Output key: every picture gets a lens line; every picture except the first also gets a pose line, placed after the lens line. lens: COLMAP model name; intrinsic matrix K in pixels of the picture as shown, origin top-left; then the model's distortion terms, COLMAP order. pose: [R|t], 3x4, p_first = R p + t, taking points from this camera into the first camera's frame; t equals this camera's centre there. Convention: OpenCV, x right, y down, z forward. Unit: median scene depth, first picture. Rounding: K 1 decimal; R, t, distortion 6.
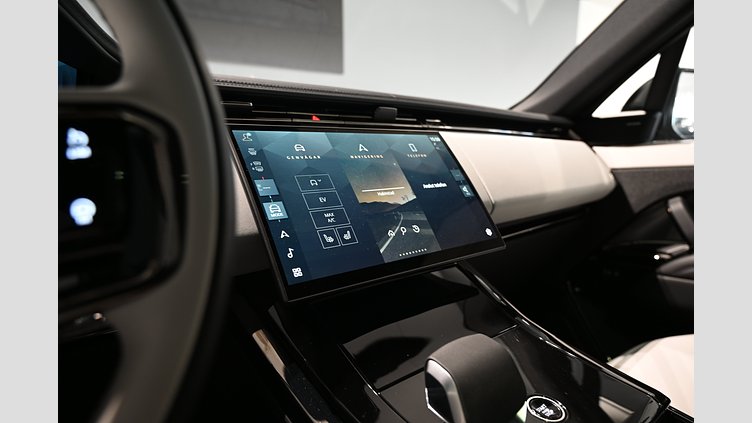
lens RADIAL K [[454.1, 0, 375.8], [0, 454.1, 208.8], [0, 0, 1]] dist [-0.006232, -0.000500]
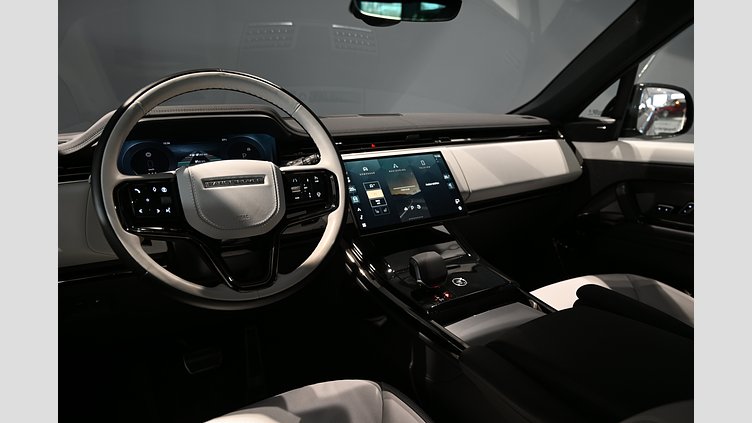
lens RADIAL K [[587.9, 0, 378.2], [0, 587.9, 214.3], [0, 0, 1]] dist [-0.050301, -0.002230]
pose [[0.992660, 0.040951, -0.113792, 0.204922], [-0.026700, 0.991917, 0.124048, -0.244338], [0.117953, -0.120099, 0.985730, -1.649858]]
